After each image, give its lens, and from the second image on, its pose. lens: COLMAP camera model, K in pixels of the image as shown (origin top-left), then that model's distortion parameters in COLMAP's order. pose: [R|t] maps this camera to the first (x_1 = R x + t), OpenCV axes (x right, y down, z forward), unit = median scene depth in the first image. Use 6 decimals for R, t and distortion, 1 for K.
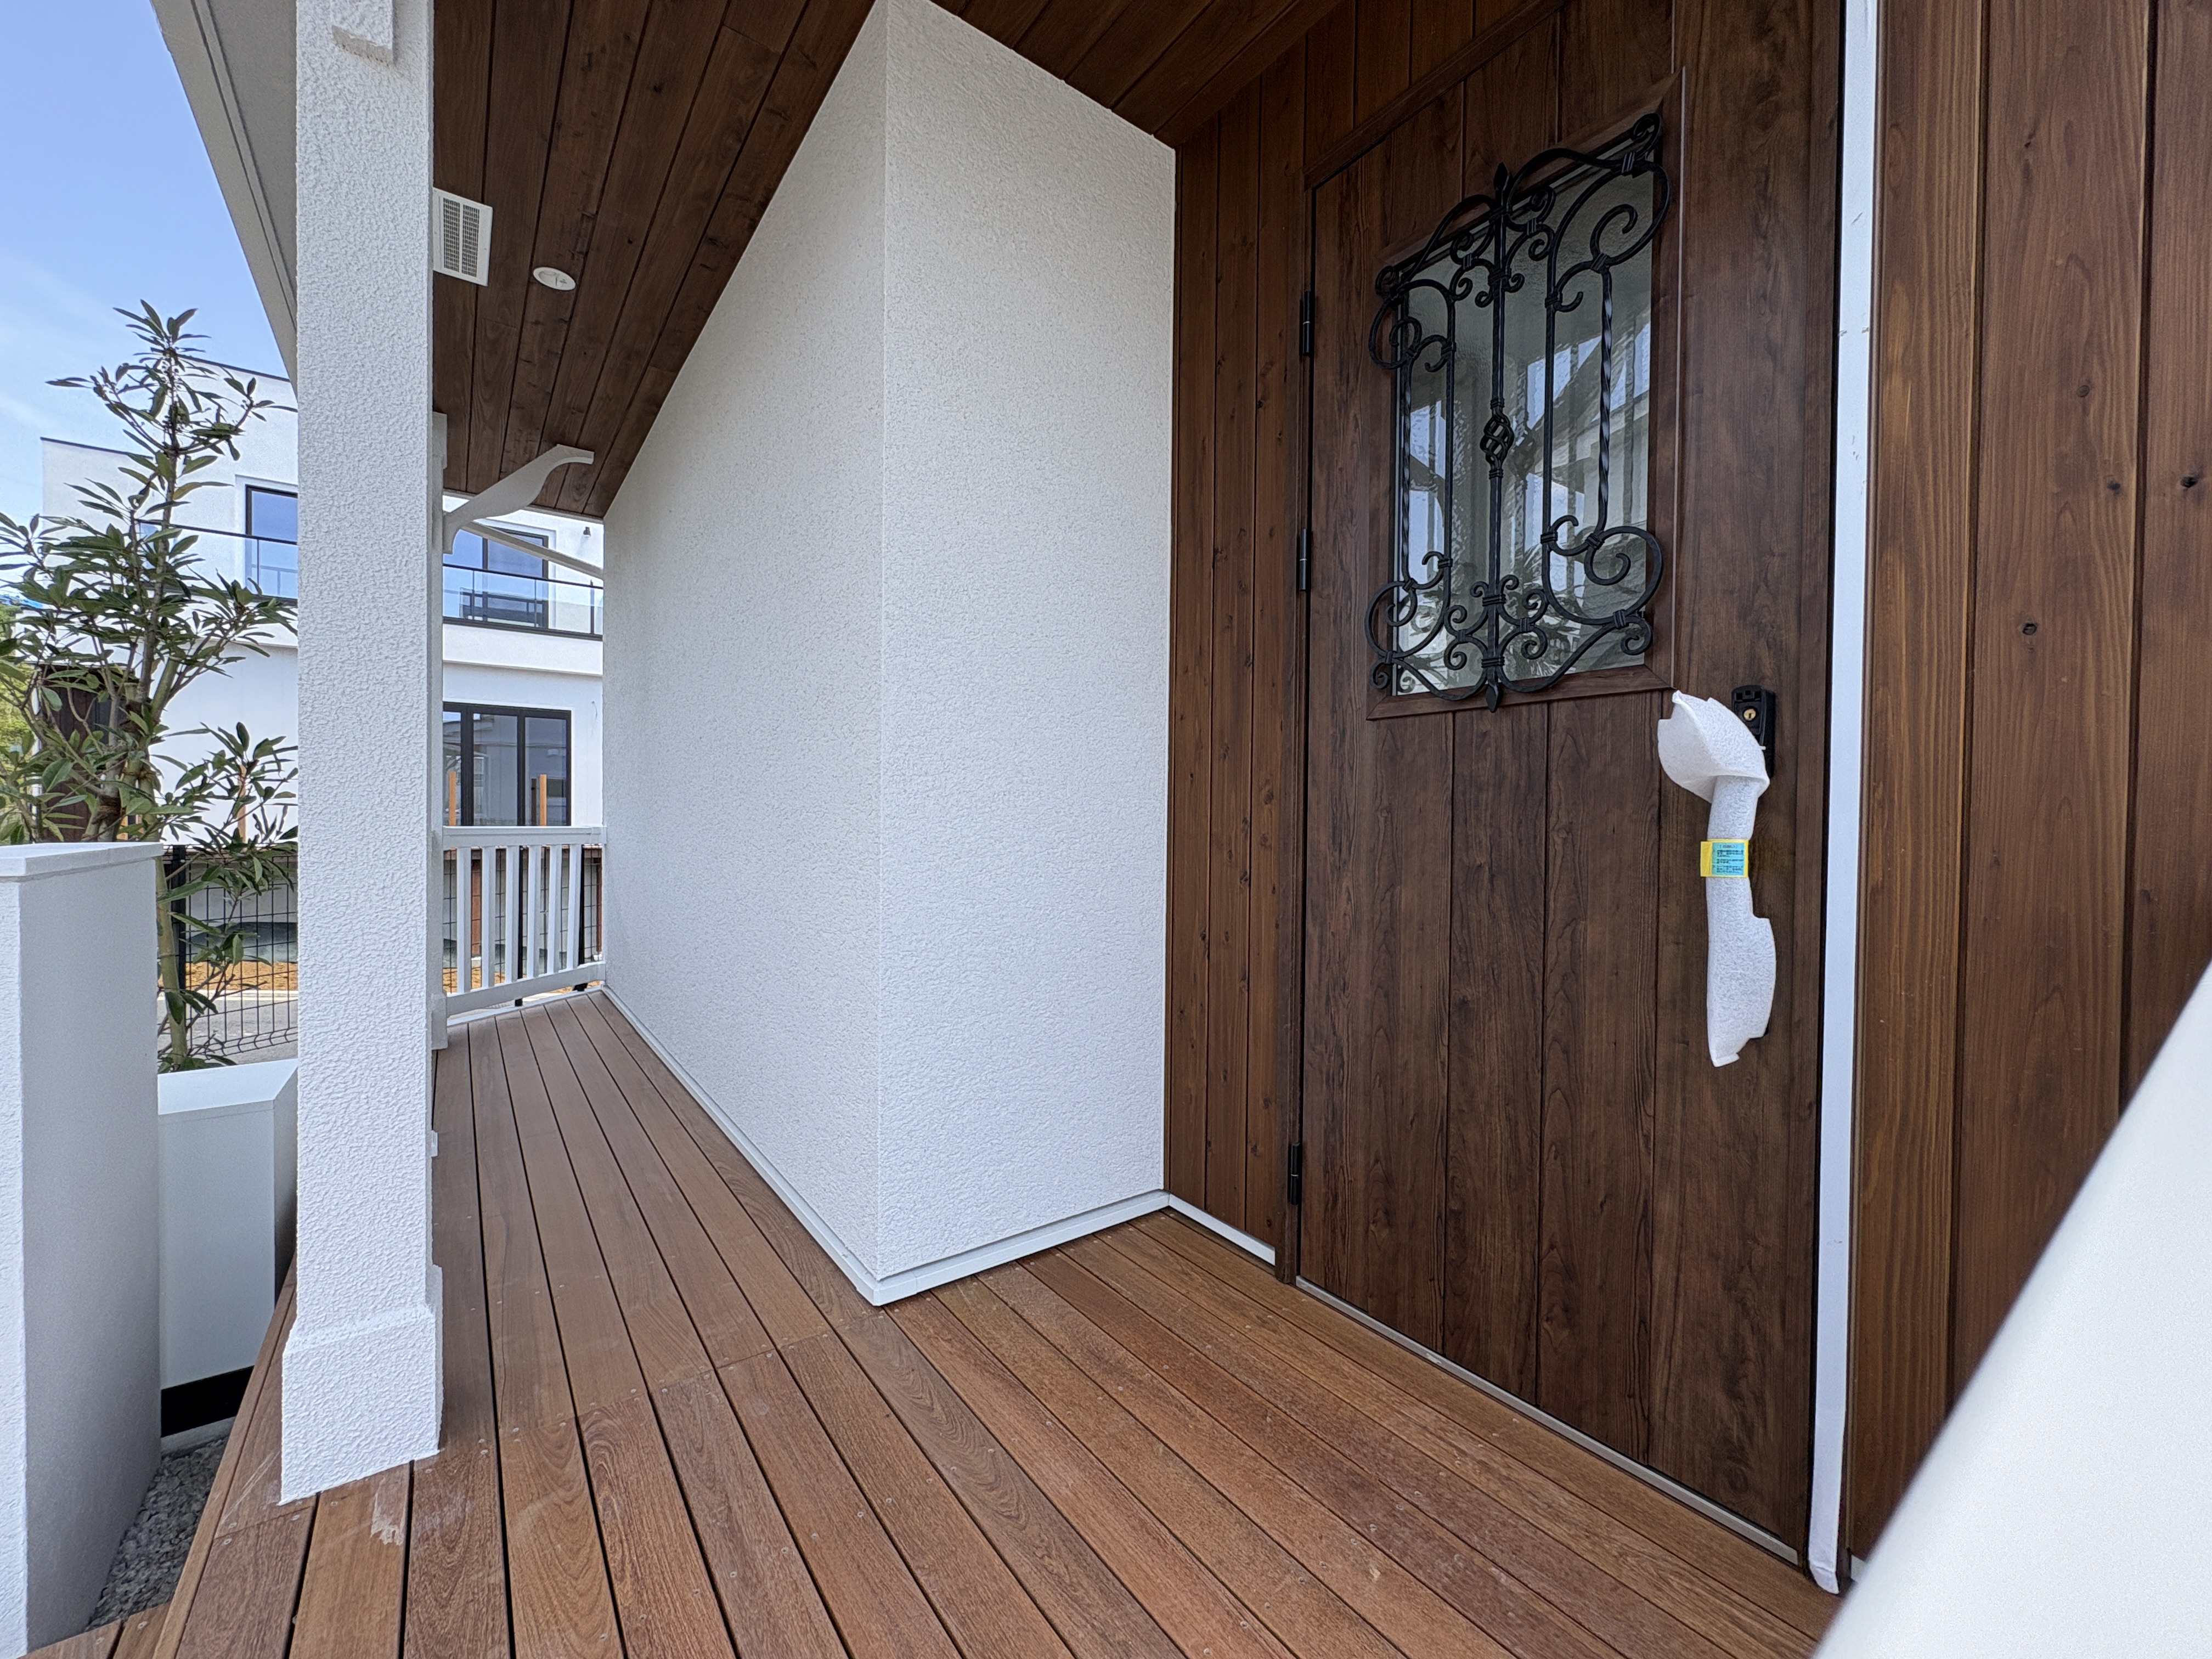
lens RADIAL K [[885.5, 0, 1104.1], [0, 885.5, 824.9], [0, 0, 1]] dist [-0.003225, -0.000054]
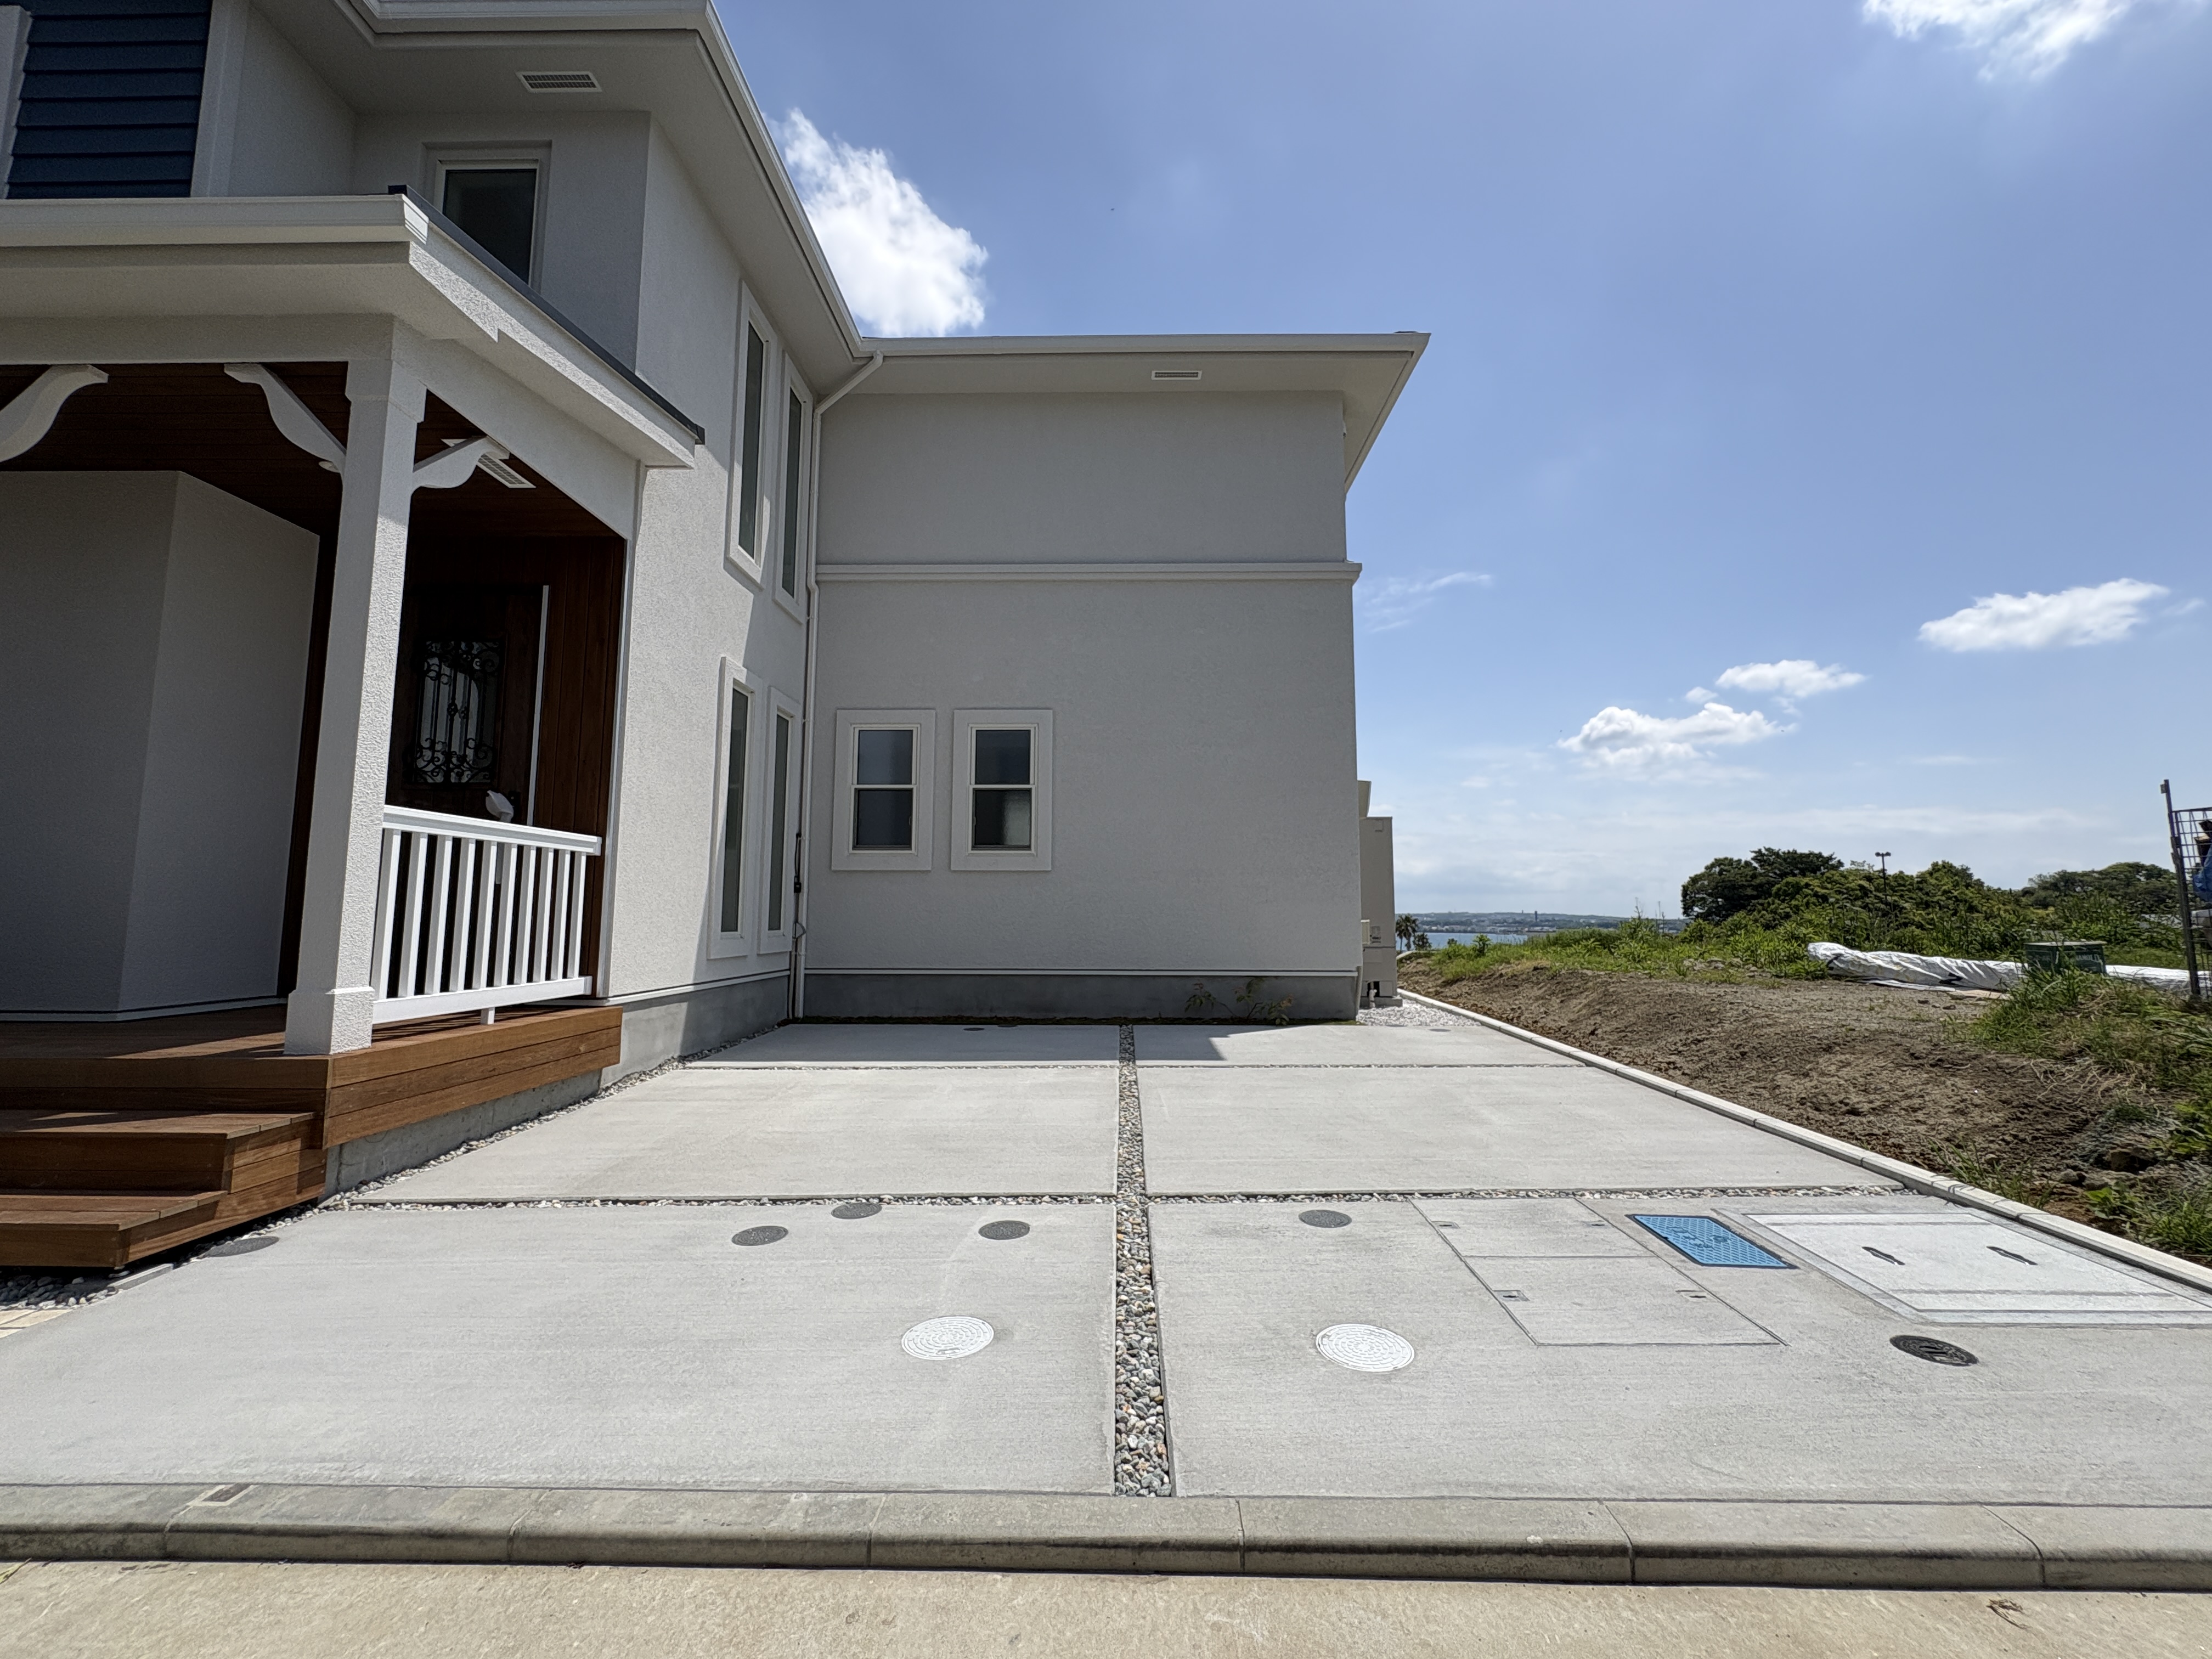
lens RADIAL K [[885.5, 0, 1110.8], [0, 885.5, 825.1], [0, 0, 1]] dist [-0.003225, -0.000054]
pose [[0.612738, 0.075757, 0.786647, -0.565596], [0.007749, 0.994771, -0.101835, 0.320826], [-0.790248, 0.068494, 0.608947, -2.711433]]
